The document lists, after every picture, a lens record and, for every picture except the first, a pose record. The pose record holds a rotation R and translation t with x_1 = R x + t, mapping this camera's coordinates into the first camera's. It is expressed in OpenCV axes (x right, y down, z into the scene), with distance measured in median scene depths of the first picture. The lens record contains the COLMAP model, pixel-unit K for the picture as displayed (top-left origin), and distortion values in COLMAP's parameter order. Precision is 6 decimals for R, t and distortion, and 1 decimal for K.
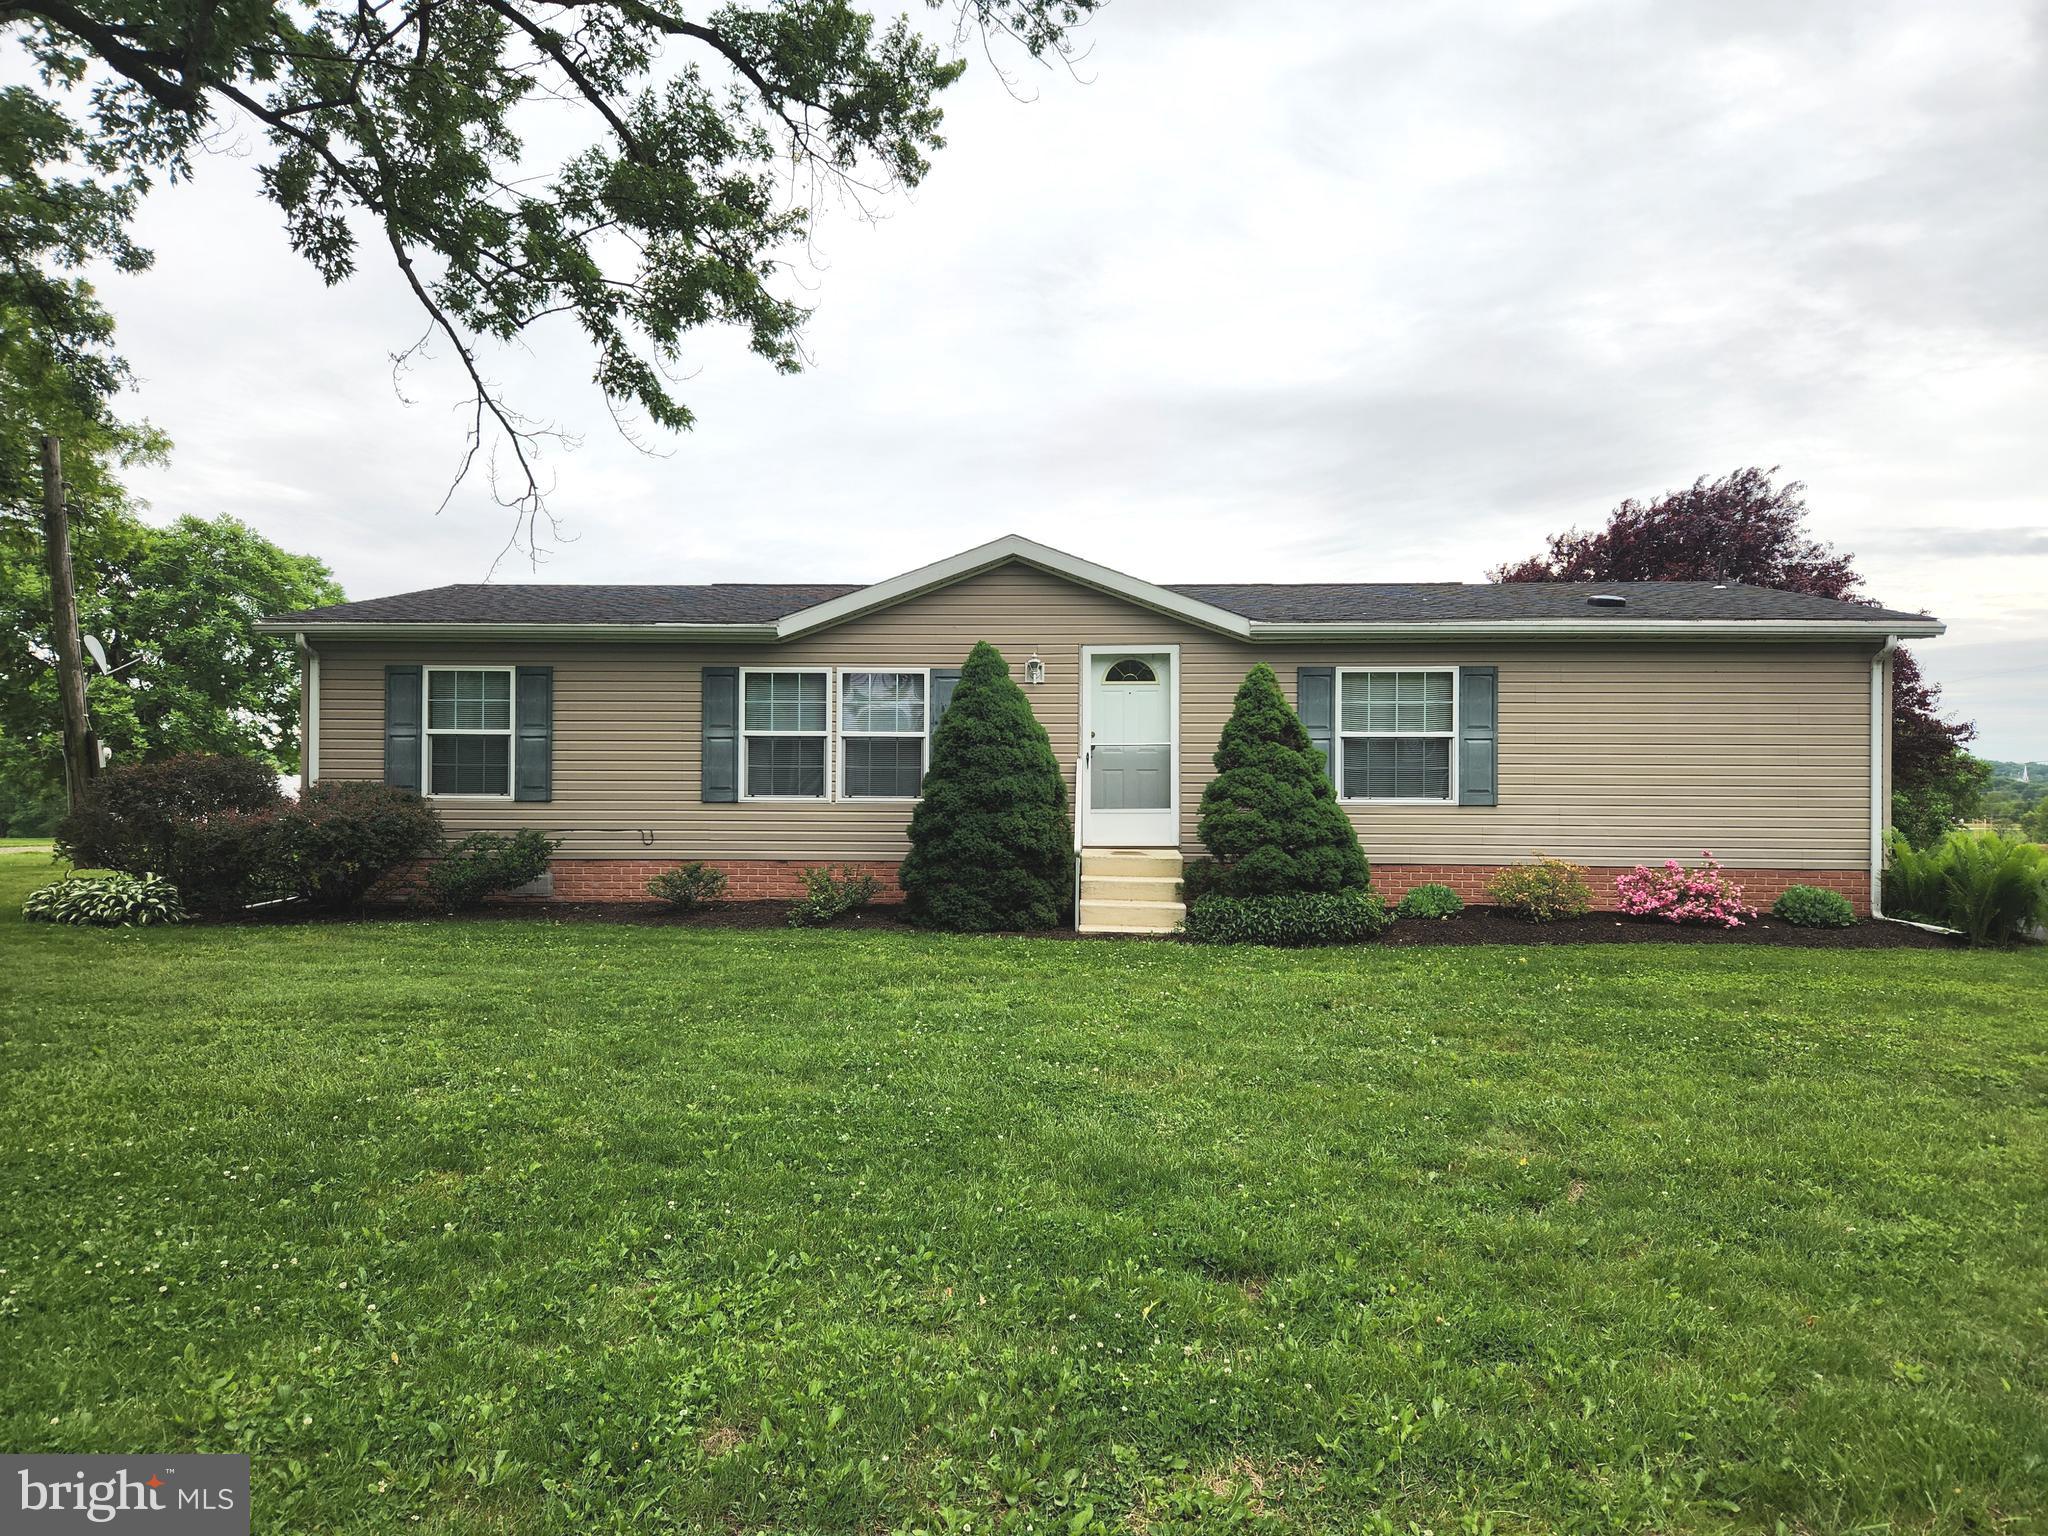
lens RADIAL K [[1373.0, 0, 1029.2], [0, 1373.0, 756.6], [0, 0, 1]] dist [0.084082, -0.071077]
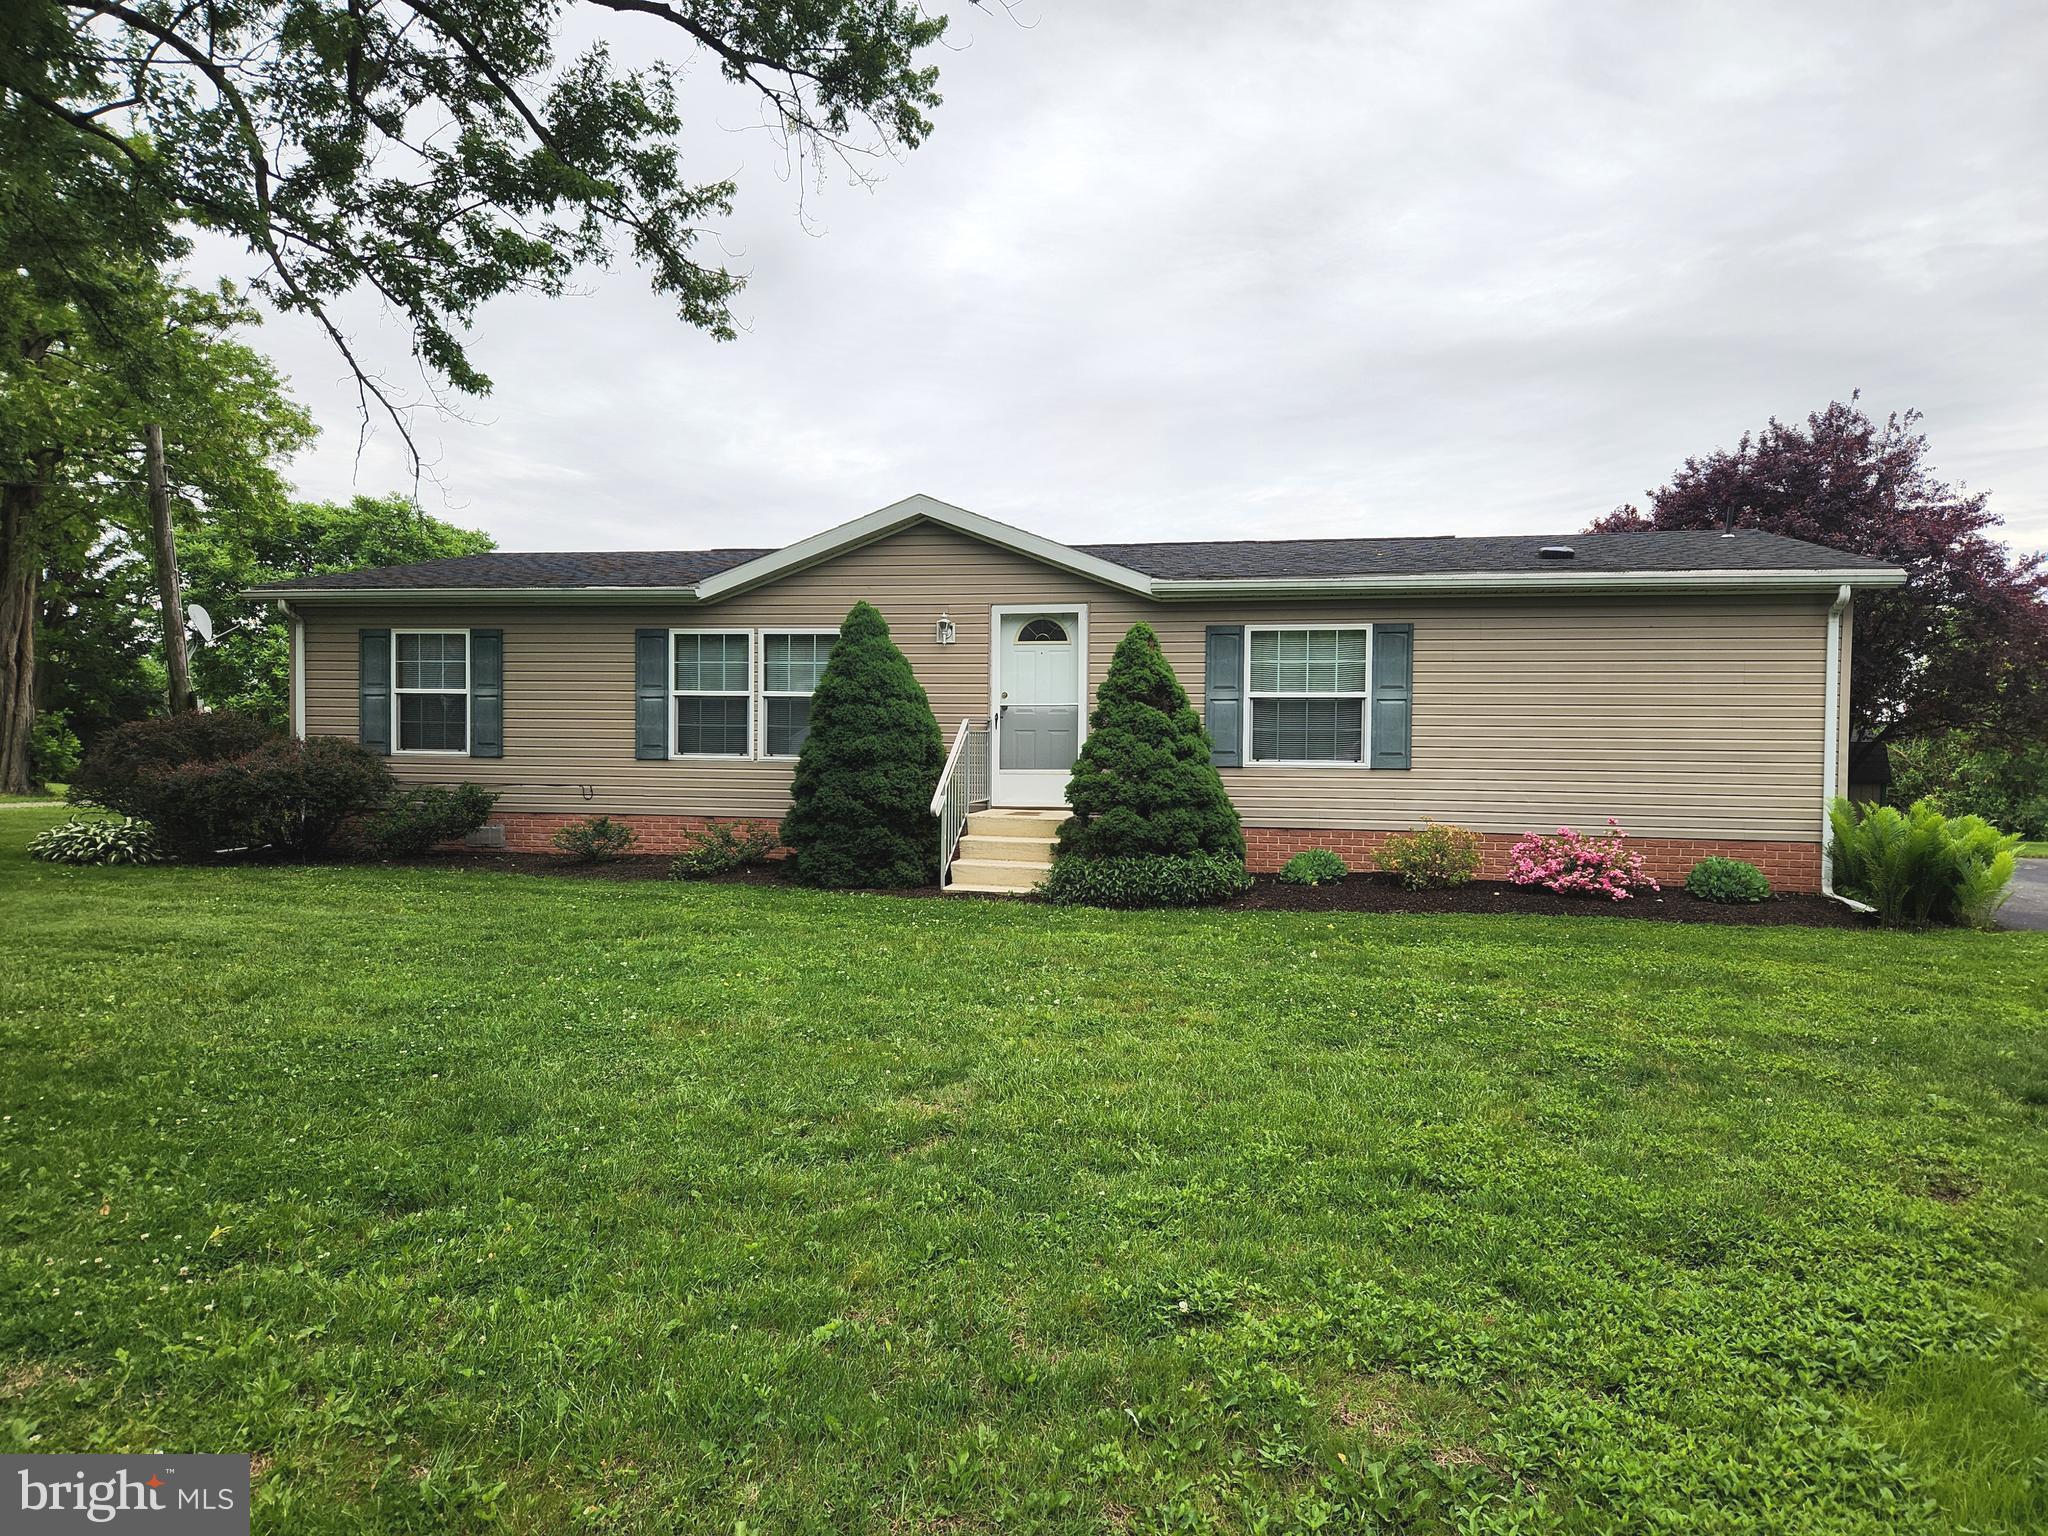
lens RADIAL K [[1373.0, 0, 1042.0], [0, 1373.0, 757.4], [0, 0, 1]] dist [0.084082, -0.071077]
pose [[0.988102, 0.007798, -0.153603, 0.231658], [-0.003827, 0.999651, 0.026129, 0.003312], [0.153753, -0.025230, 0.987787, 0.018354]]
